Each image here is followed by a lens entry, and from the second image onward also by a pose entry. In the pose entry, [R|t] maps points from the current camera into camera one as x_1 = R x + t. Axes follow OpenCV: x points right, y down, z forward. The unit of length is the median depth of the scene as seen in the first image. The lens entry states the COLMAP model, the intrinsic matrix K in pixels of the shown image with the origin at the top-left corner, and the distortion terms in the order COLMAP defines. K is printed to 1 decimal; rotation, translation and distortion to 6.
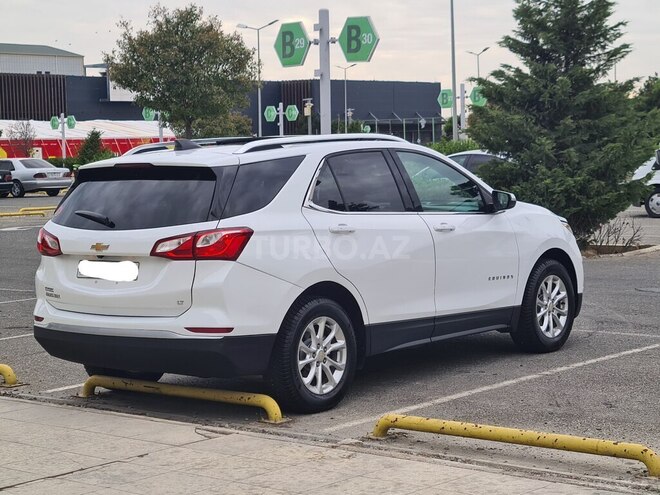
lens RADIAL K [[1482.1, 0, 333.7], [0, 1482.1, 263.6], [0, 0, 1]] dist [0.069138, 0.729353]
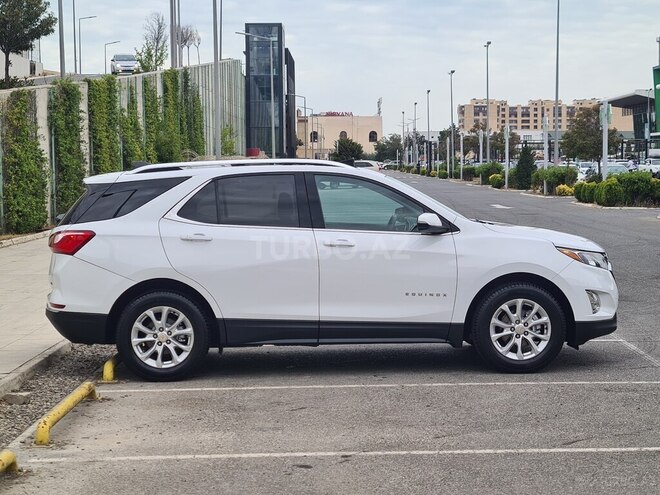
lens RADIAL K [[1482.1, 0, 333.7], [0, 1482.1, 263.6], [0, 0, 1]] dist [0.069138, 0.729353]
pose [[0.652735, 0.070686, -0.754281, 1.009856], [-0.066898, 0.997126, 0.035552, -0.053392], [0.754627, 0.027254, 0.655588, 0.279861]]
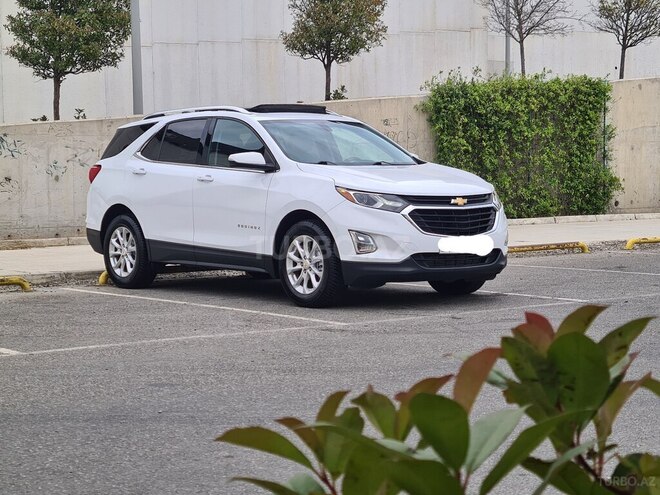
lens RADIAL K [[1482.1, 0, 333.7], [0, 1482.1, 263.6], [0, 0, 1]] dist [0.069138, 0.729353]
pose [[-0.208118, 0.096349, -0.973347, 1.432439], [-0.068278, 0.991278, 0.112723, -0.113377], [0.975718, 0.089918, -0.199724, 1.498370]]
